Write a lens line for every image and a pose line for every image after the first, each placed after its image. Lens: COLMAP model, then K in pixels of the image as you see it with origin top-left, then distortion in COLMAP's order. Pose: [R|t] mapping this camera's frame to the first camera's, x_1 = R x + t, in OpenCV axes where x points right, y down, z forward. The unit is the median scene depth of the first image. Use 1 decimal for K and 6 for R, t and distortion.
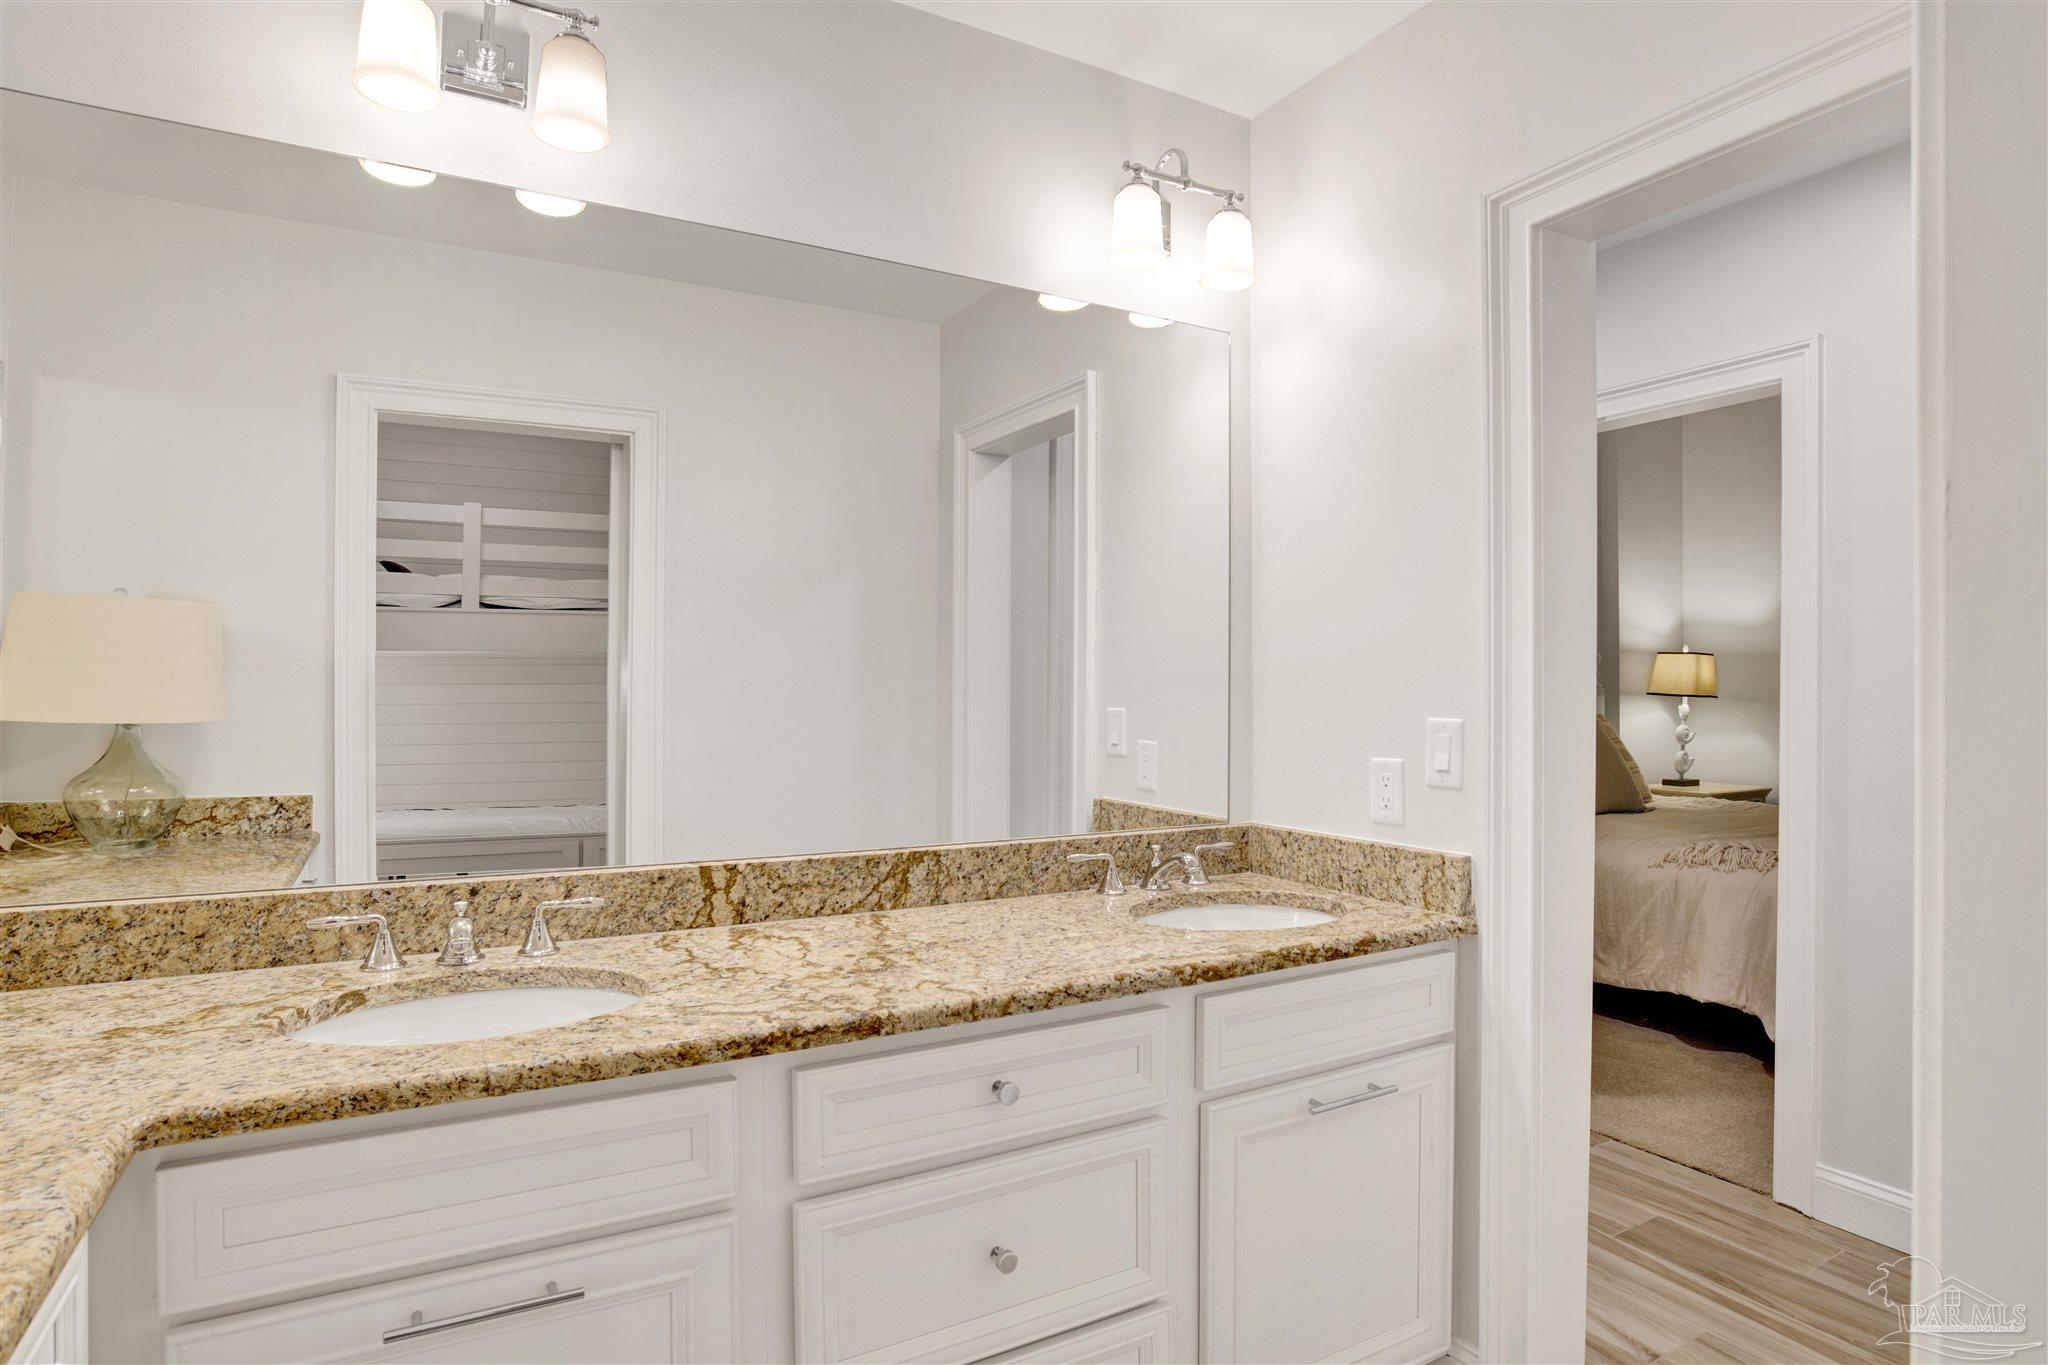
lens RADIAL K [[1089.4, 0, 1047.1], [0, 1089.4, 682.5], [0, 0, 1]] dist [-0.052658, 0.020948]
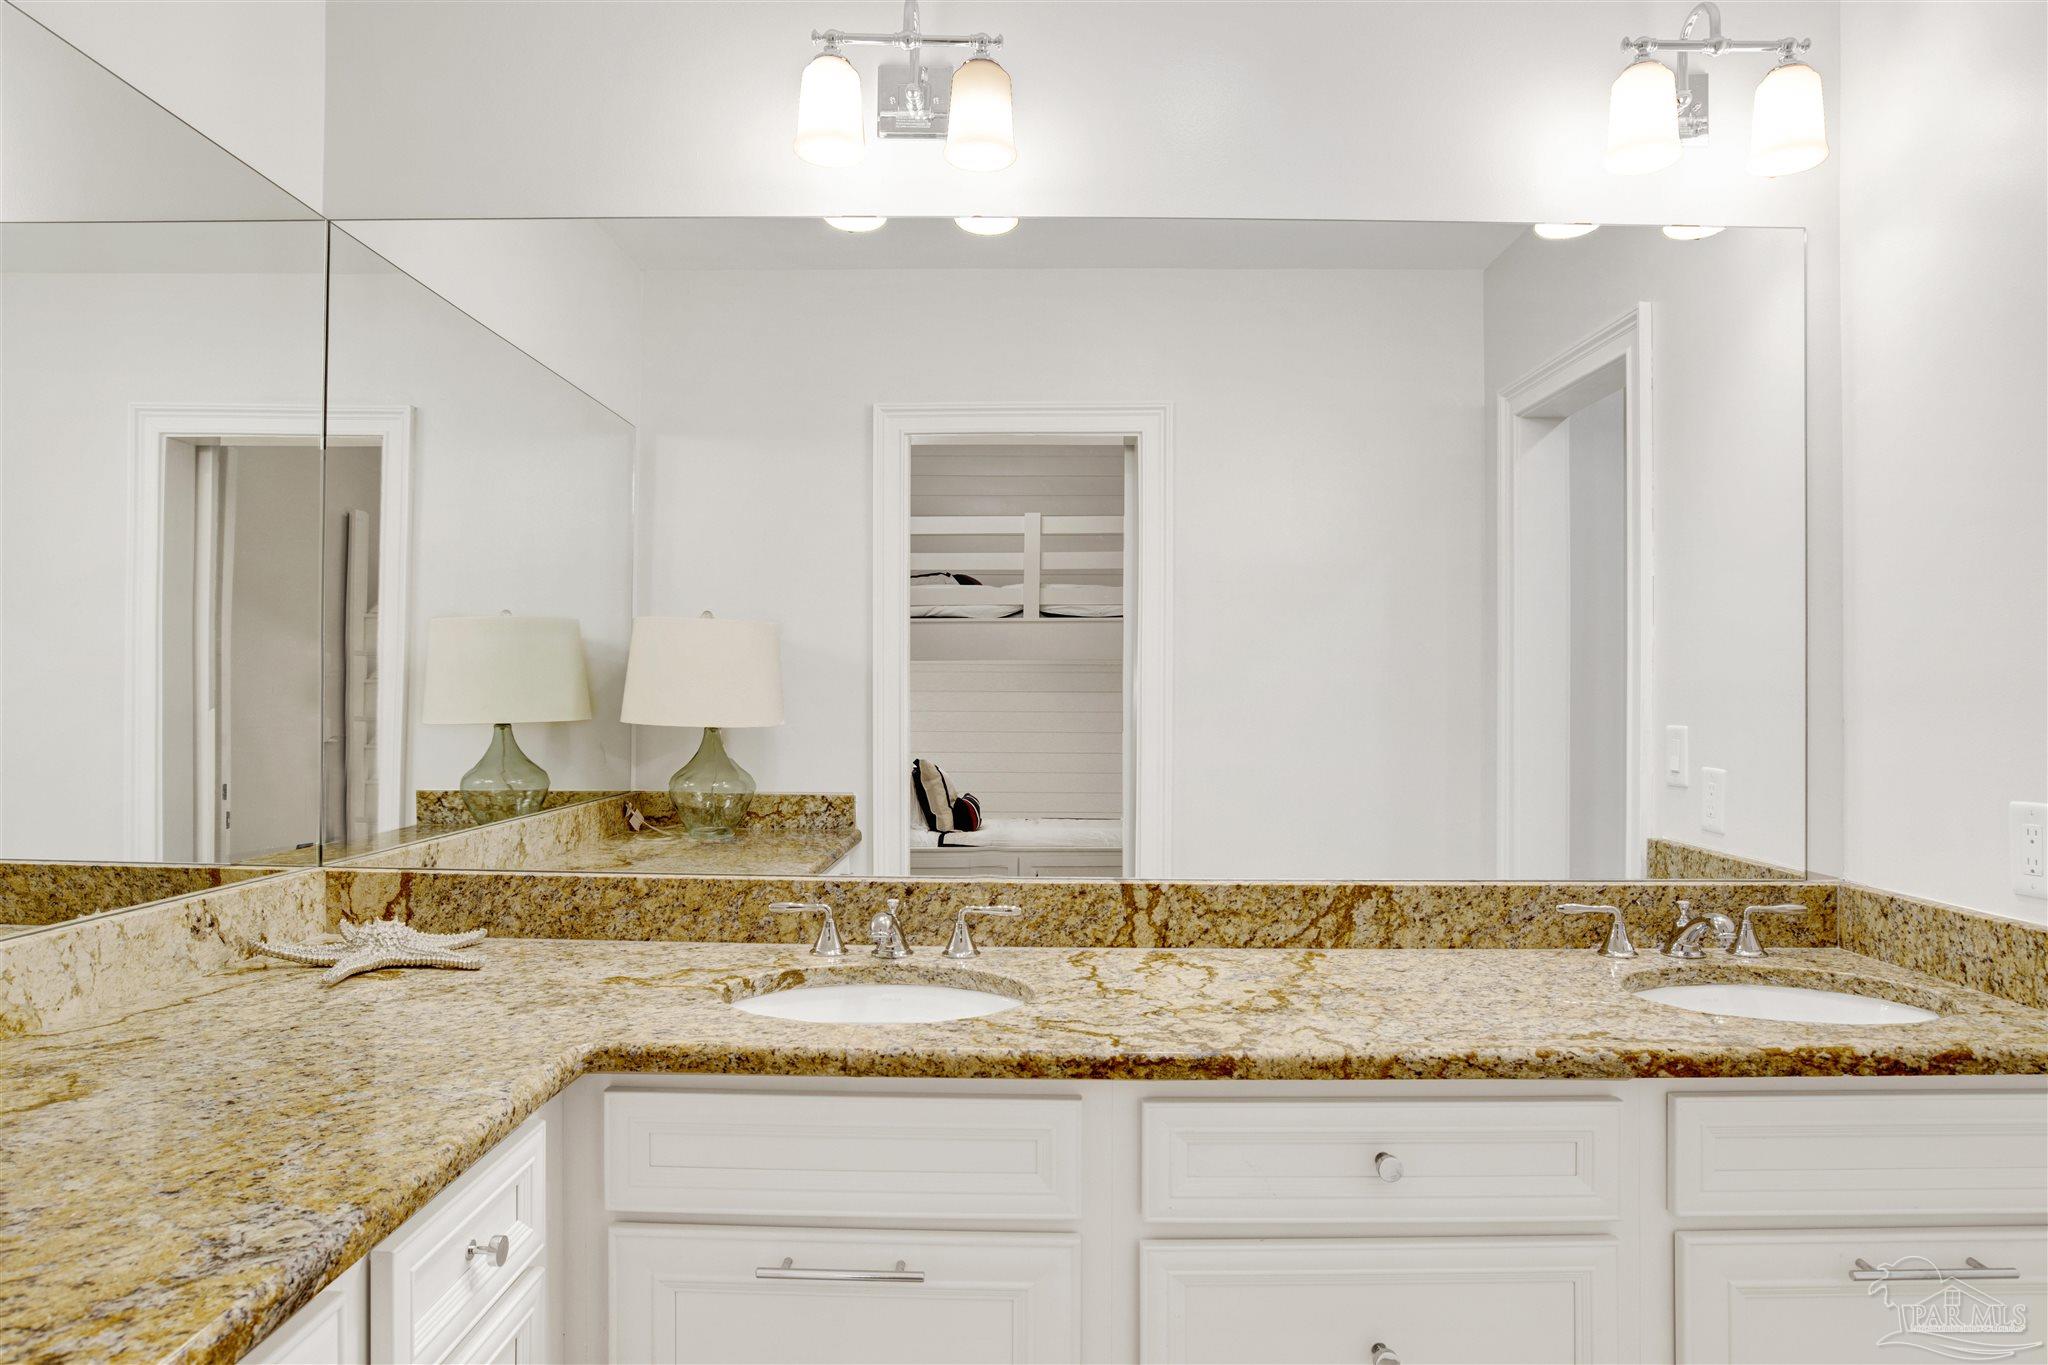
lens RADIAL K [[1225.6, 0, 1026.8], [0, 1225.6, 695.6], [0, 0, 1]] dist [-0.066678, 0.043876]
pose [[0.868189, 0.002169, -0.496230, 0.148581], [-0.000559, 0.999994, 0.003392, -0.001220], [0.496234, -0.002668, 0.868185, 0.013157]]
